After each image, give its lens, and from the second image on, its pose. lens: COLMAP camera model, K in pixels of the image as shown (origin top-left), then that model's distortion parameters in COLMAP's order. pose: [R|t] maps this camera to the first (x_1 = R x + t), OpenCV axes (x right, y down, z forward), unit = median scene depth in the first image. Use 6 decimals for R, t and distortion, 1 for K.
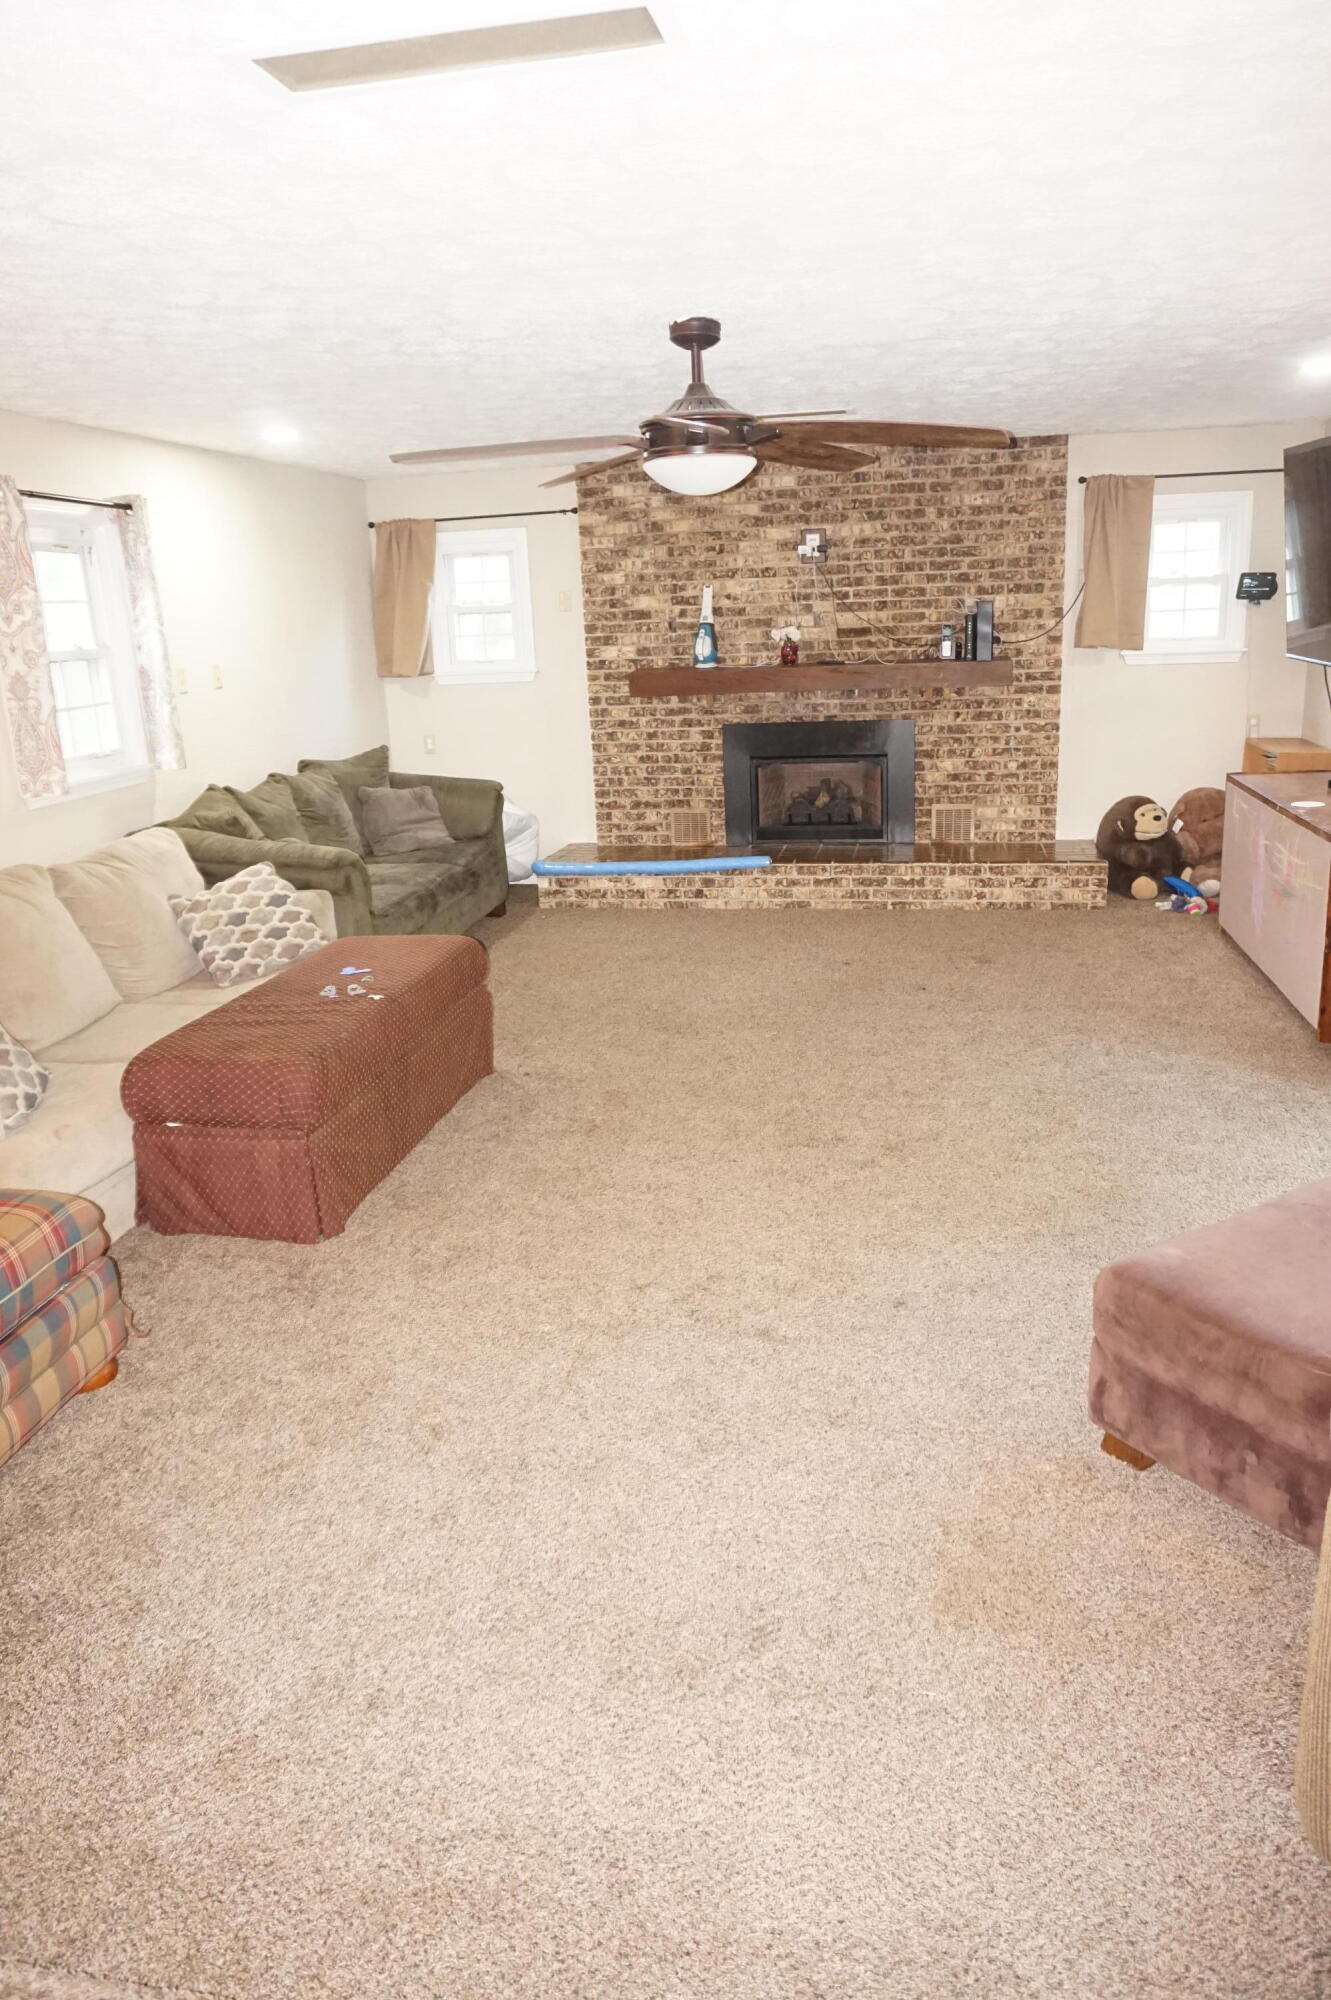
lens RADIAL K [[1525.7, 0, 679.9], [0, 1525.7, 1047.7], [0, 0, 1]] dist [-0.054392, 0.060711]
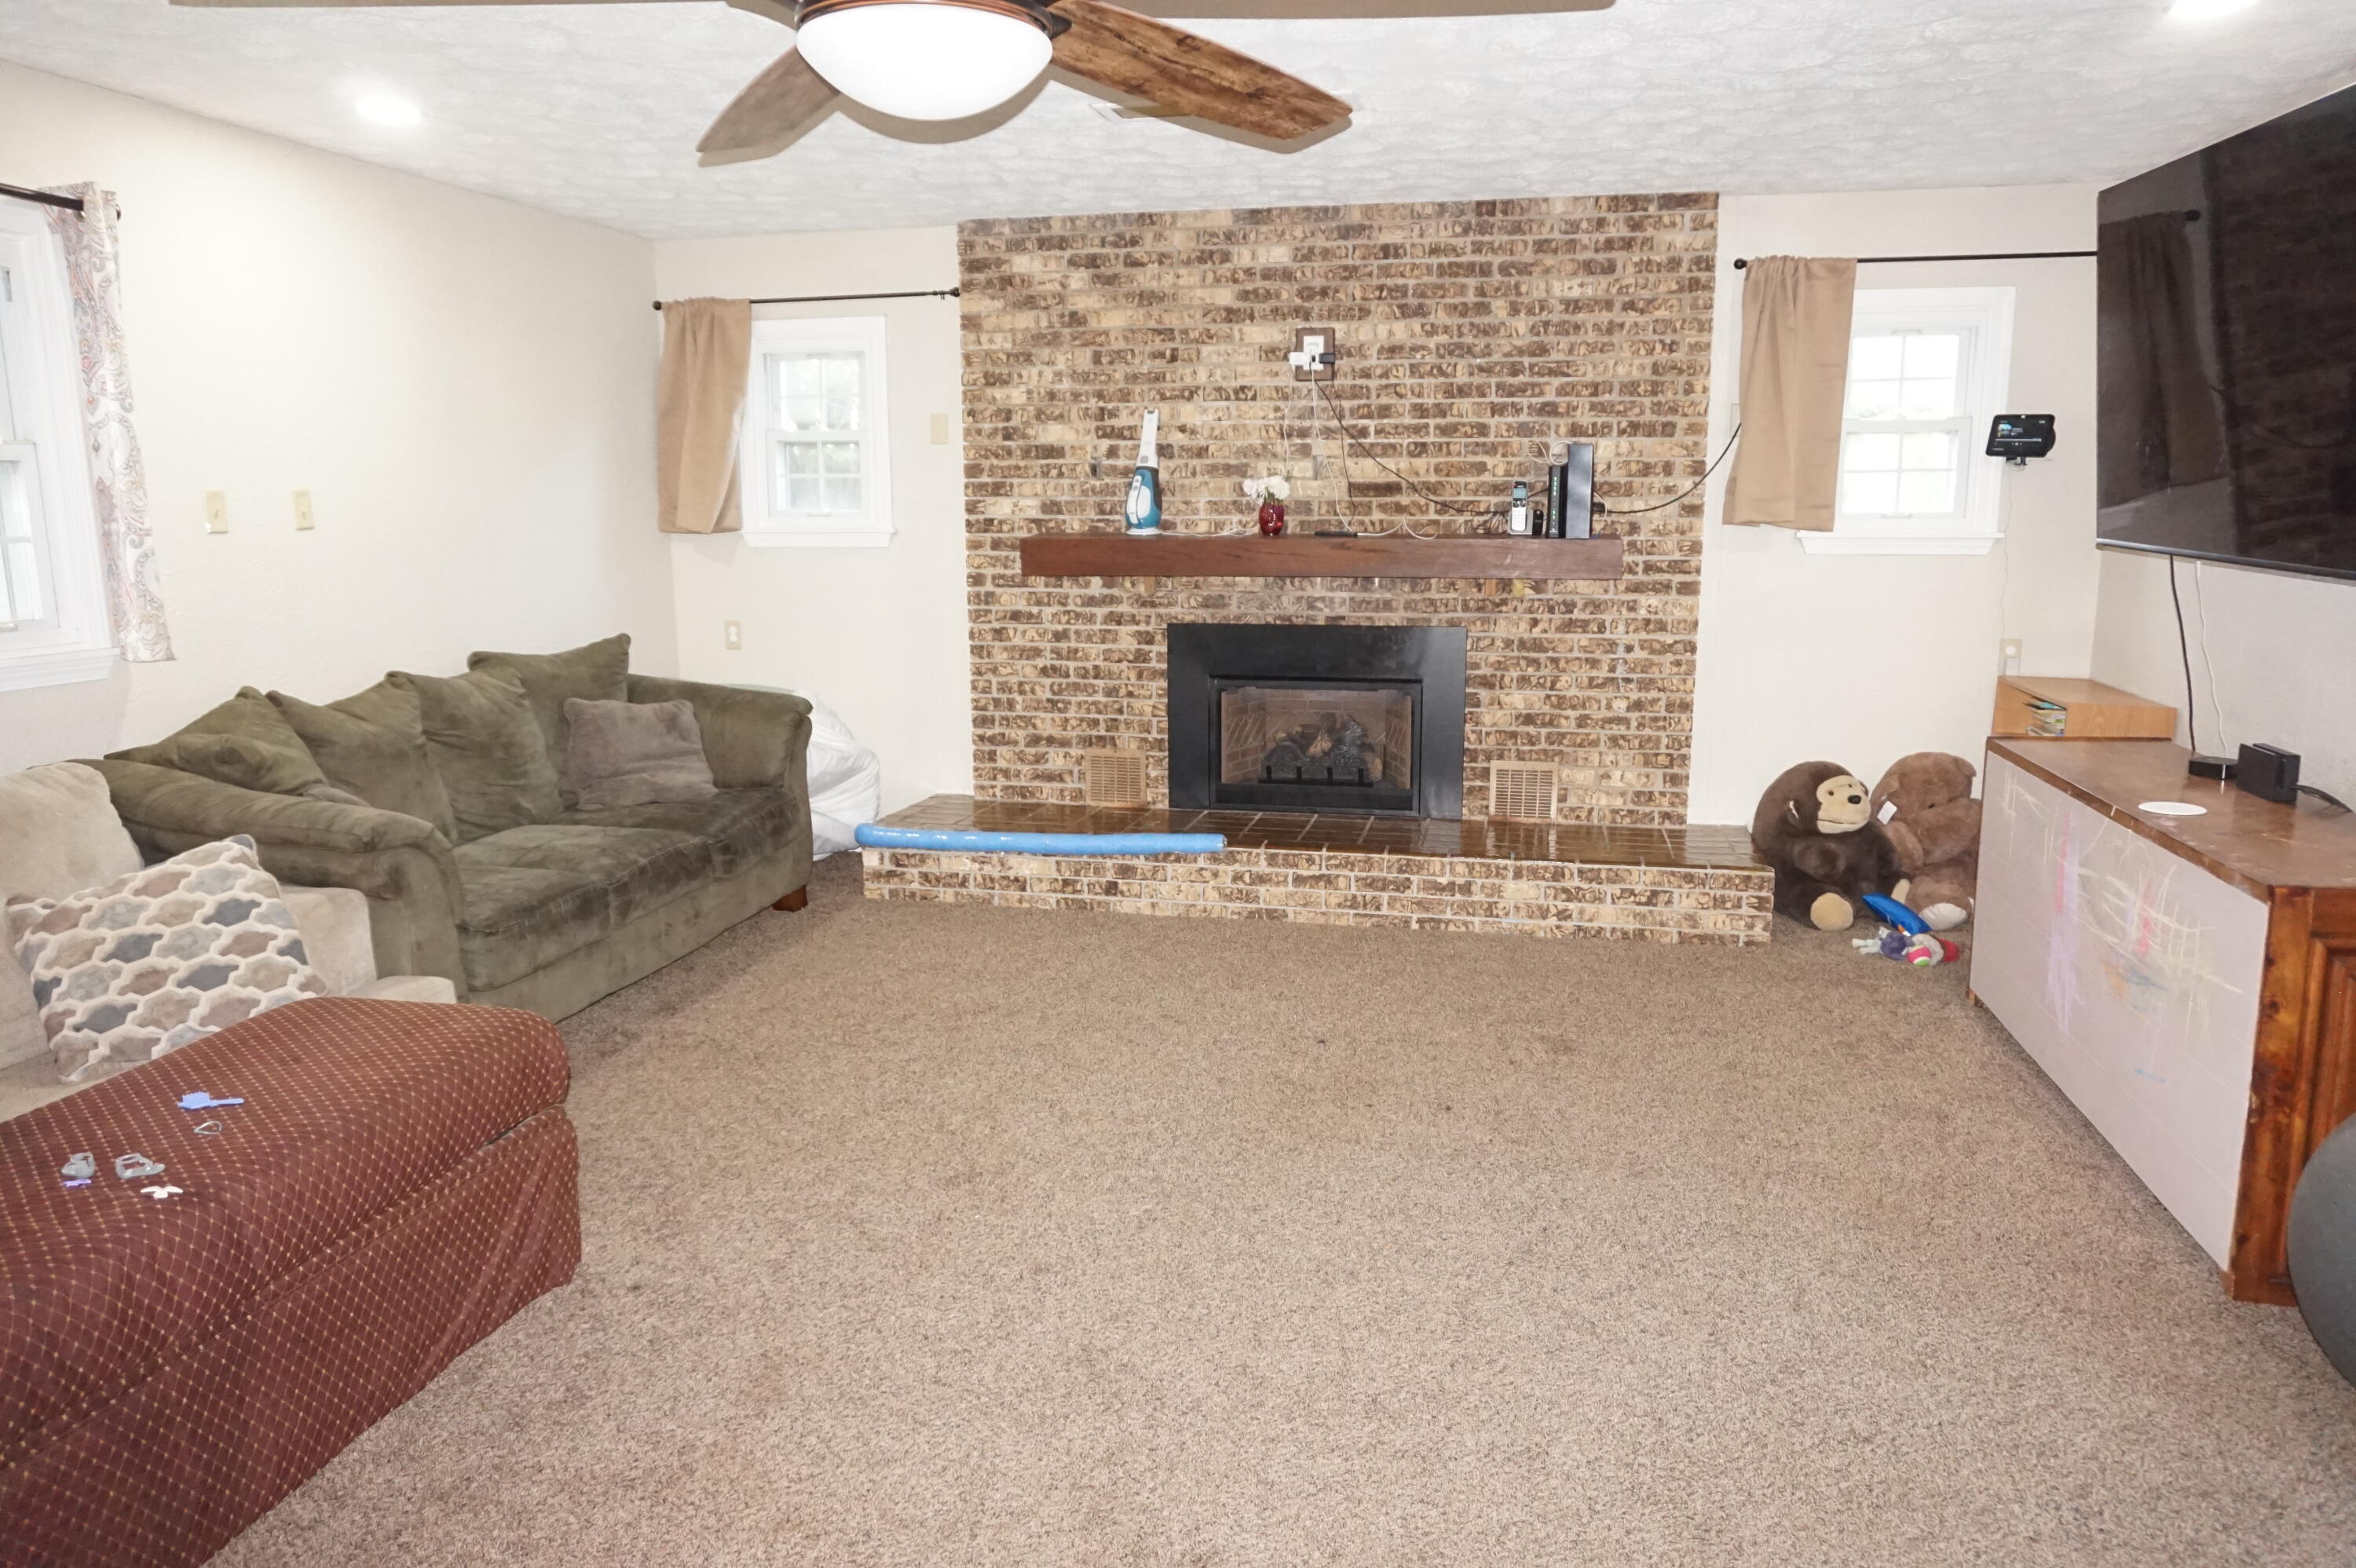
lens RADIAL K [[1511.4, 0, 1253.7], [0, 1511.4, 773.7], [0, 0, 1]] dist [-0.036792, 0.036832]
pose [[0.998753, 0.042568, -0.026101, 0.085806], [-0.045188, 0.992933, -0.109738, -0.083080], [0.021245, 0.110780, 0.993618, 0.383618]]
